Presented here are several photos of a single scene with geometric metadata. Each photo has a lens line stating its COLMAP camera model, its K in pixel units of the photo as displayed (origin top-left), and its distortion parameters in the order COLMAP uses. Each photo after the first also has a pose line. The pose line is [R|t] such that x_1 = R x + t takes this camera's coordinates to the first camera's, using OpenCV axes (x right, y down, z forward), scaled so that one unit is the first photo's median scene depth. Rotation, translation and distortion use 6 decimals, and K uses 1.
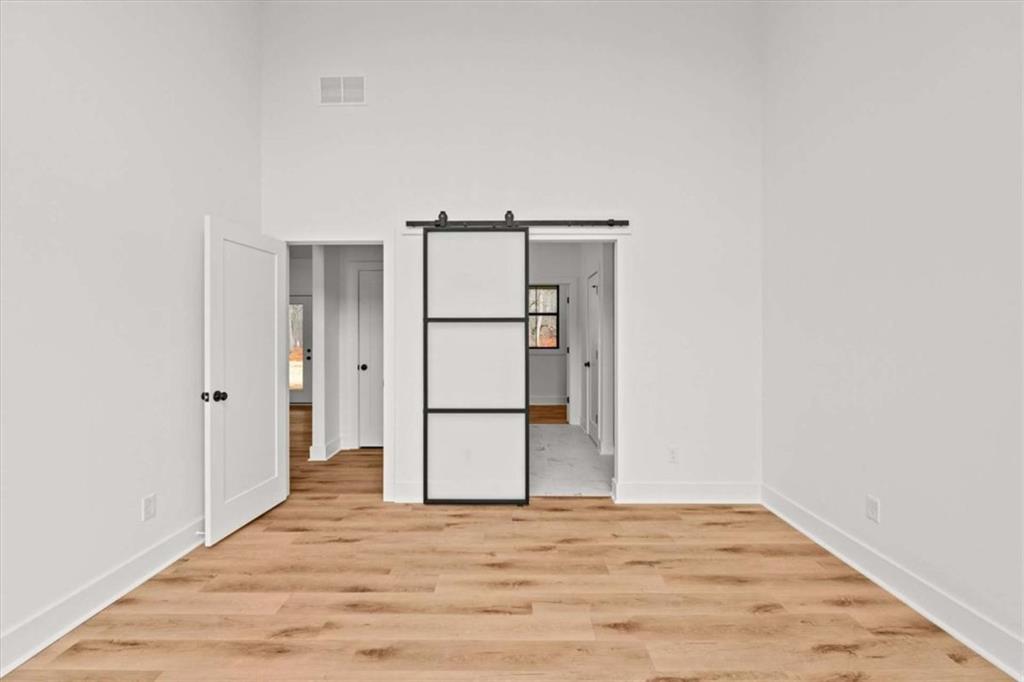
lens RADIAL K [[448.8, 0, 513.2], [0, 448.8, 339.8], [0, 0, 1]] dist [-0.003429, 0.000322]
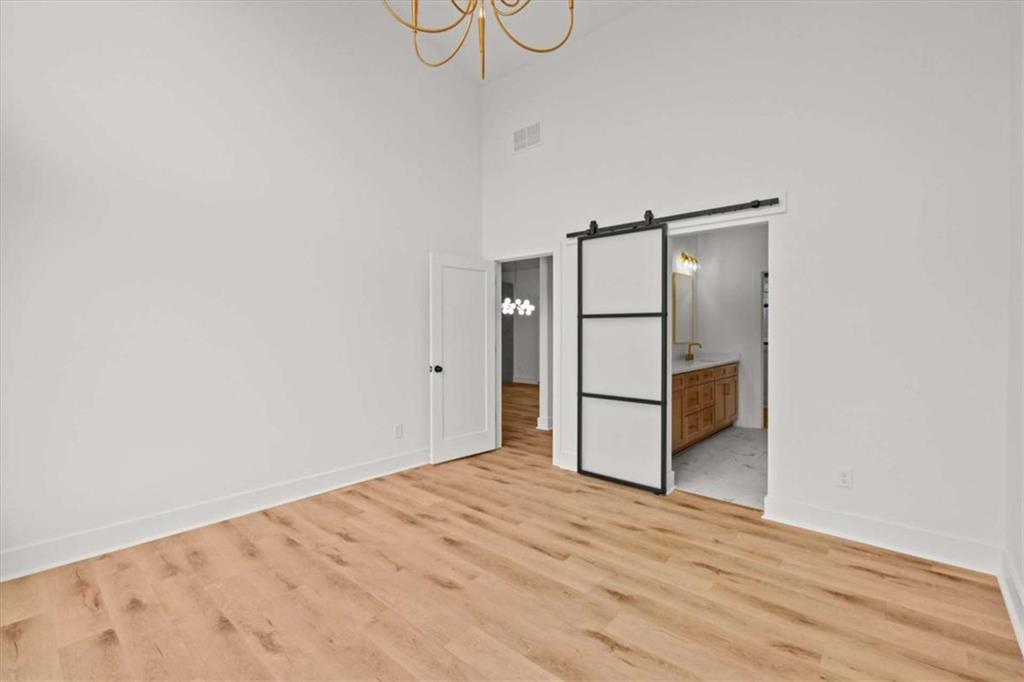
lens RADIAL K [[448.8, 0, 513.2], [0, 448.8, 339.8], [0, 0, 1]] dist [-0.003429, 0.000322]
pose [[0.753308, 0.015144, -0.657494, 0.485001], [-0.005234, 0.999841, 0.017033, -0.002730], [0.657647, -0.009389, 0.753268, 0.005886]]
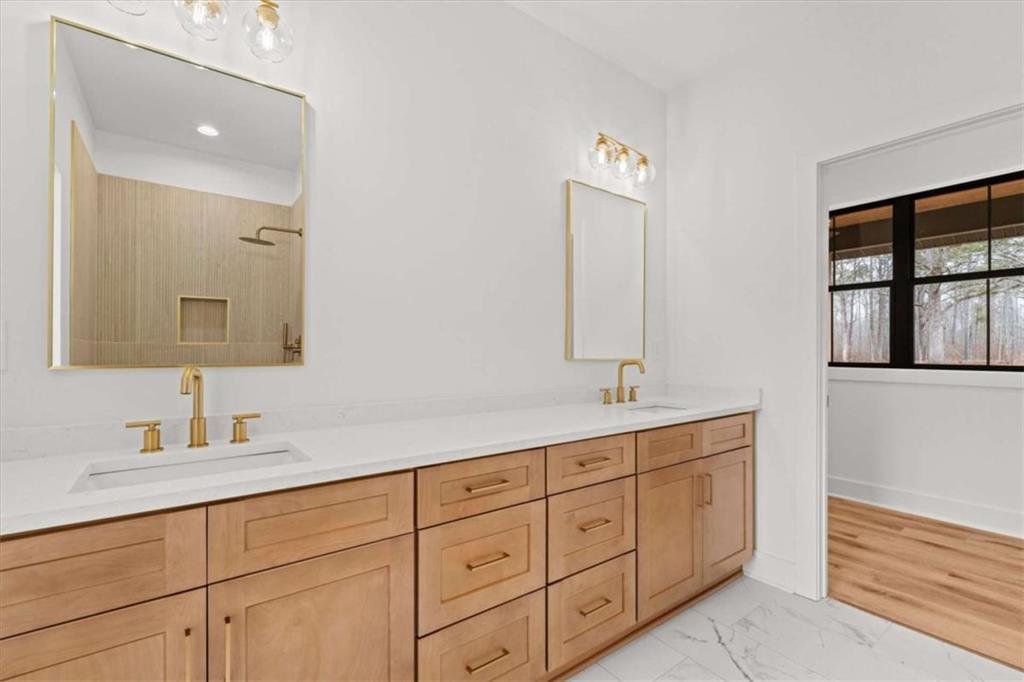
lens RADIAL K [[455.4, 0, 507.1], [0, 455.4, 347.6], [0, 0, 1]] dist [0.000108, 0.000133]
pose [[0.604010, 0.003425, -0.796969, 0.296538], [-0.016139, 0.999838, -0.007935, 0.027784], [0.796813, 0.017655, 0.603968, 1.302920]]
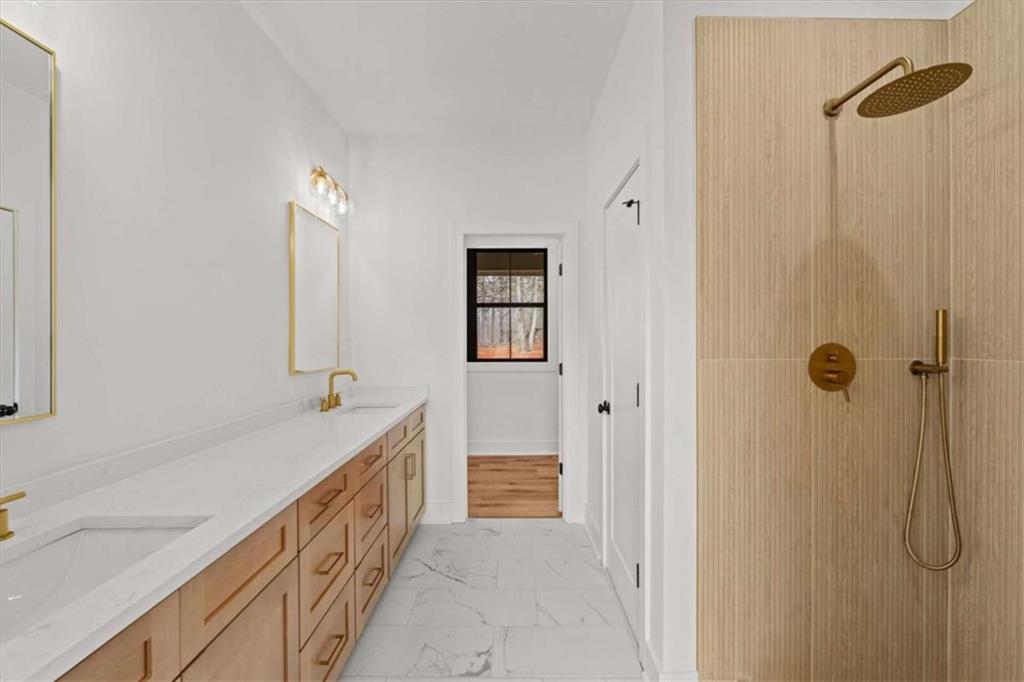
lens RADIAL K [[448.8, 0, 513.2], [0, 448.8, 339.8], [0, 0, 1]] dist [-0.003429, 0.000322]
pose [[0.999985, 0.001968, 0.005158, 0.141872], [-0.001913, 0.999942, -0.010588, -0.010389], [-0.005178, 0.010578, 0.999931, 1.068503]]
